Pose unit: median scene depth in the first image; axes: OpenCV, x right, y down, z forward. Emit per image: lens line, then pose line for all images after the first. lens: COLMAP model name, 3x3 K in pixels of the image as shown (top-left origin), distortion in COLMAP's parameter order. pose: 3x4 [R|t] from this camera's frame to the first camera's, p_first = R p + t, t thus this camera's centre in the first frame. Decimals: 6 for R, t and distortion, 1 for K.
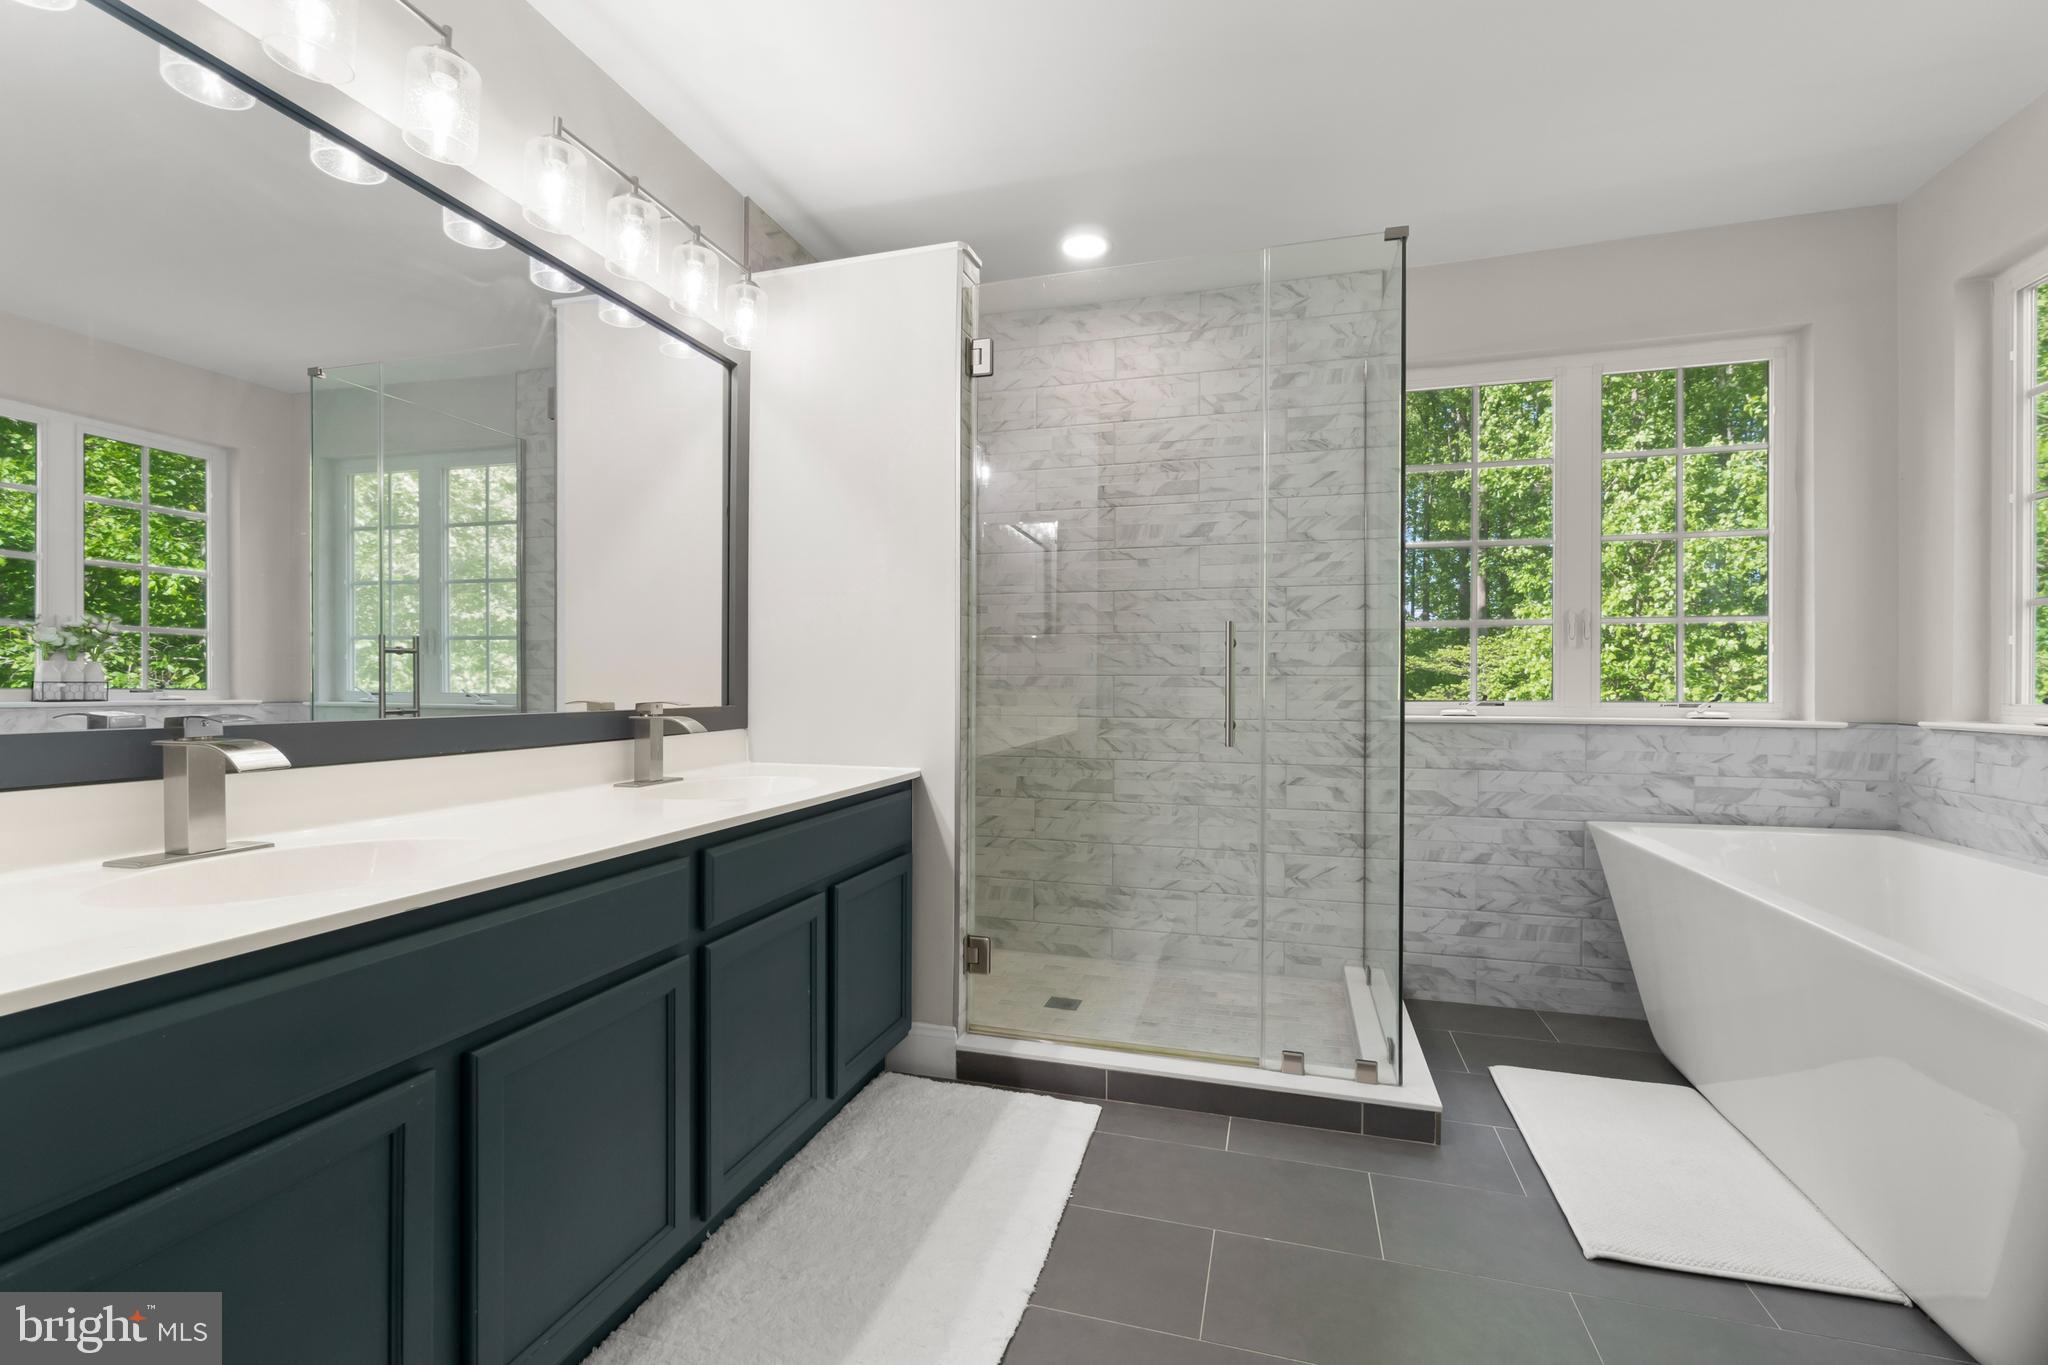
lens RADIAL K [[881.2, 0, 1005.8], [0, 881.2, 686.6], [0, 0, 1]] dist [-0.008556, 0.002748]
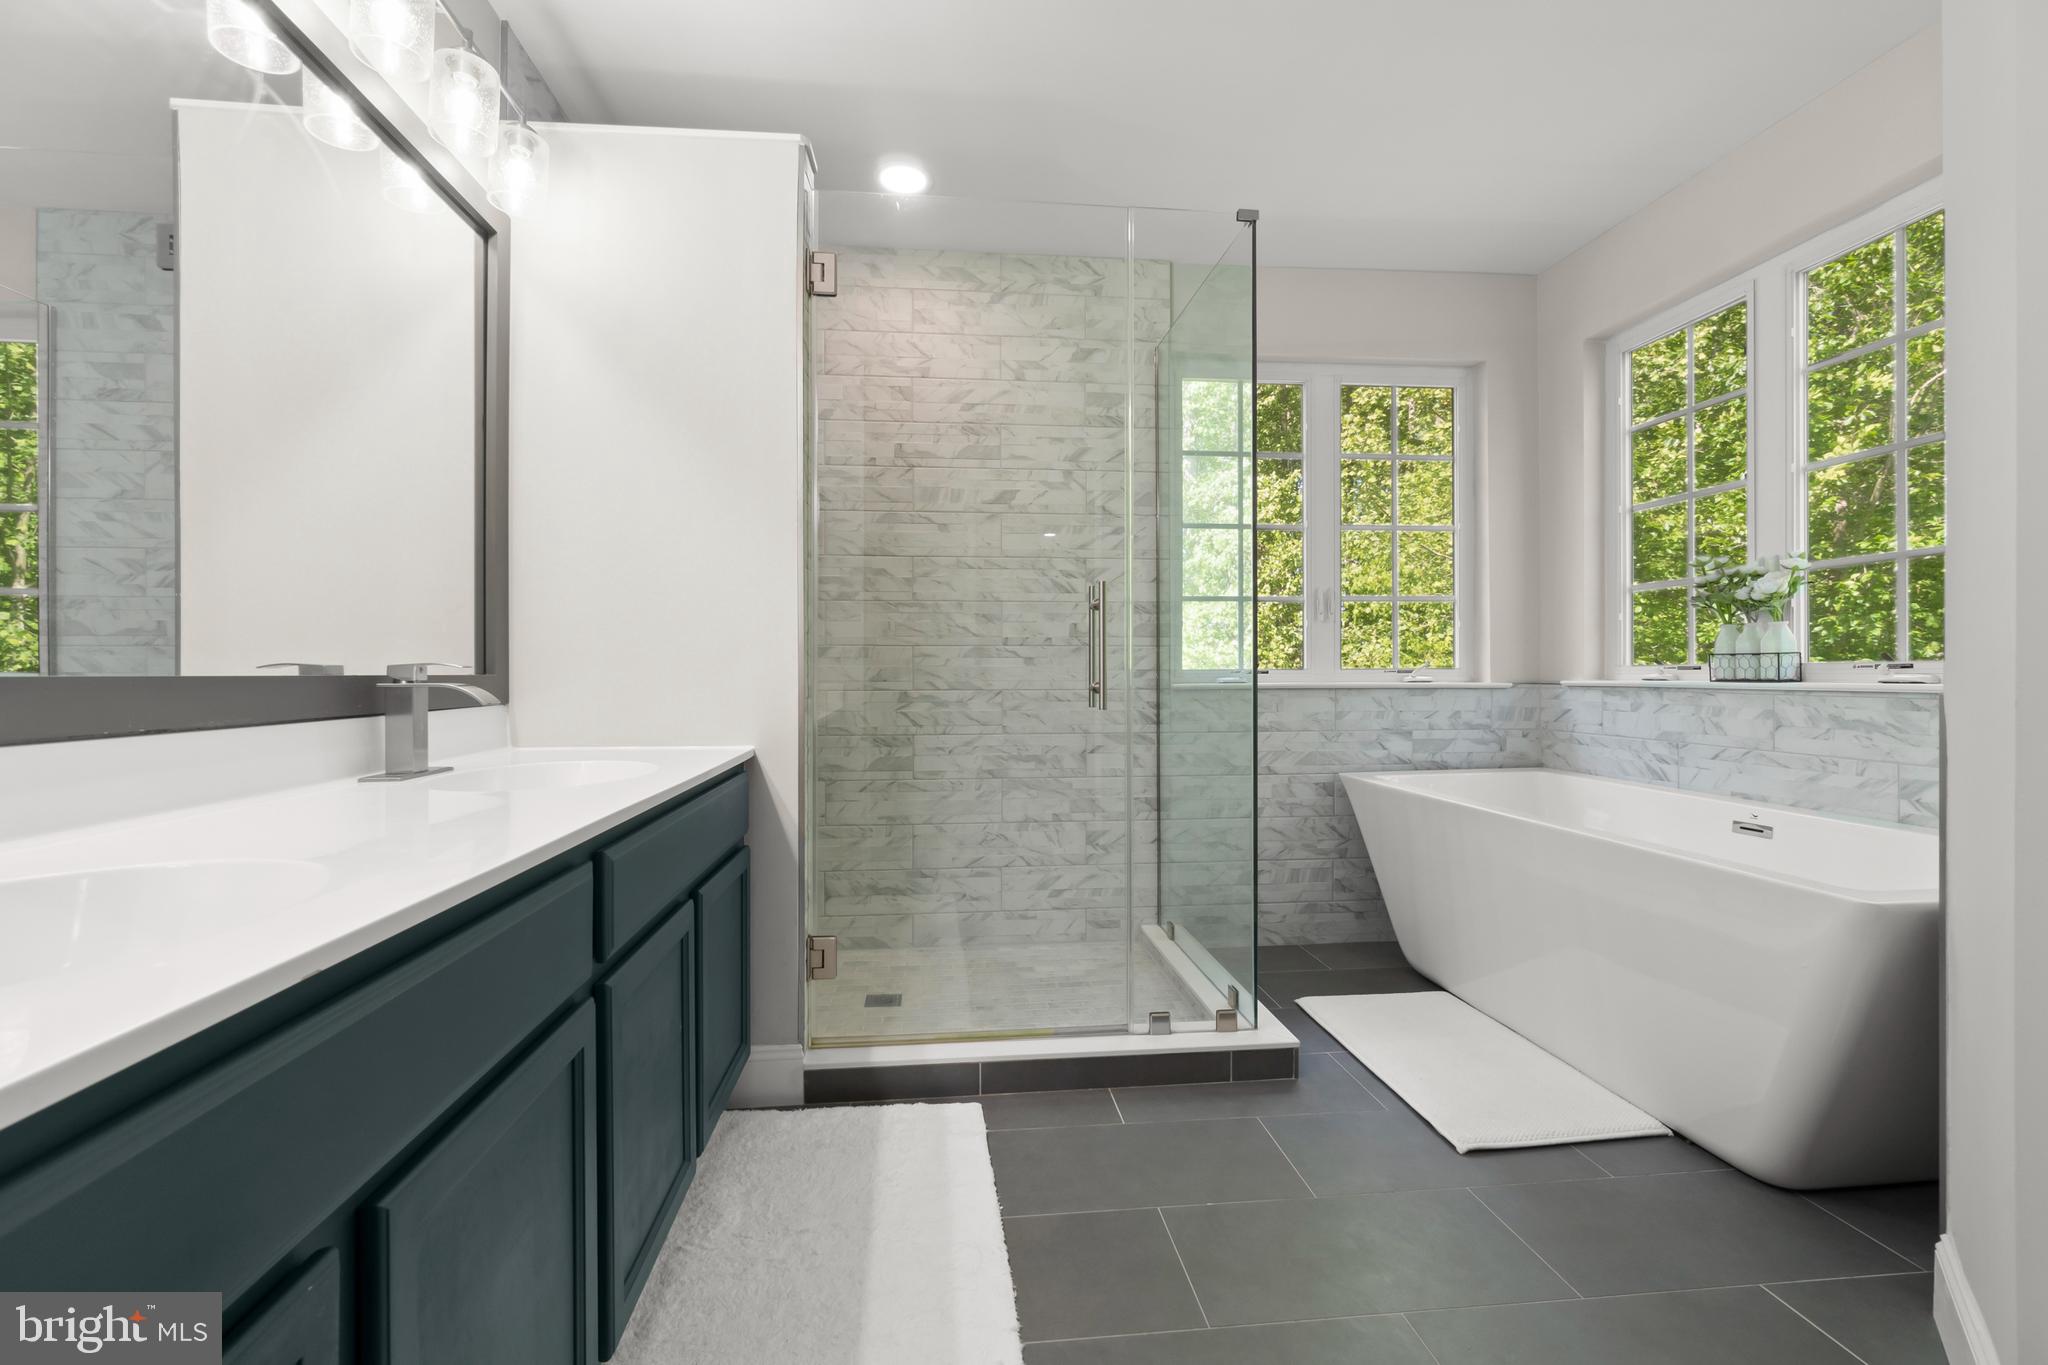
lens RADIAL K [[881.2, 0, 1018.5], [0, 881.2, 672.5], [0, 0, 1]] dist [-0.008556, 0.002748]
pose [[0.924186, -0.005985, 0.381895, -0.176001], [0.007055, 0.999974, -0.001401, 0.023776], [-0.381876, 0.003989, 0.924205, 0.113193]]
